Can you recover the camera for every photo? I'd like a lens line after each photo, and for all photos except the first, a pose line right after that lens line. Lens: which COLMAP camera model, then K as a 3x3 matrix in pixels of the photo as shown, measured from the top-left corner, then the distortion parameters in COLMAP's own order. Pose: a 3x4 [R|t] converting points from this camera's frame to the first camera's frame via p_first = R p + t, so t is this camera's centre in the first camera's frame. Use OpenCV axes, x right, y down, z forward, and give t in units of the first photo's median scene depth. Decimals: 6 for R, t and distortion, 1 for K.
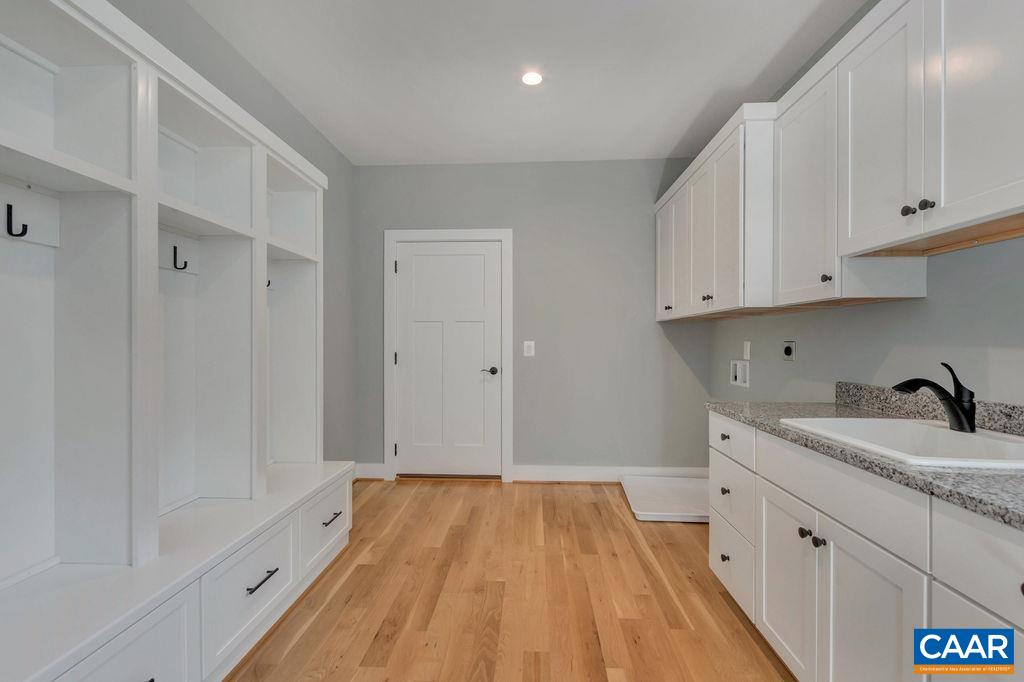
lens RADIAL K [[444.1, 0, 511.0], [0, 444.1, 340.0], [0, 0, 1]] dist [0.002337, -0.001582]
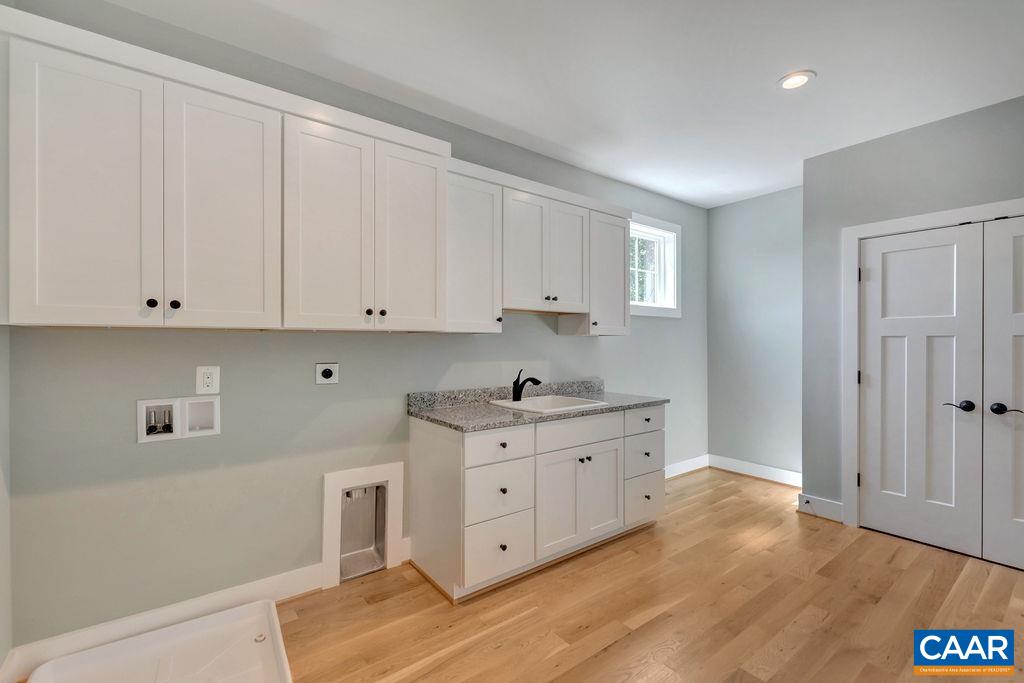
lens RADIAL K [[444.1, 0, 510.5], [0, 444.1, 344.0], [0, 0, 1]] dist [0.002337, -0.001582]
pose [[-0.637511, -0.001936, 0.770439, -0.422189], [0.000003, 0.999997, 0.002516, -0.050702], [-0.770441, 0.001606, -0.637509, 1.661807]]
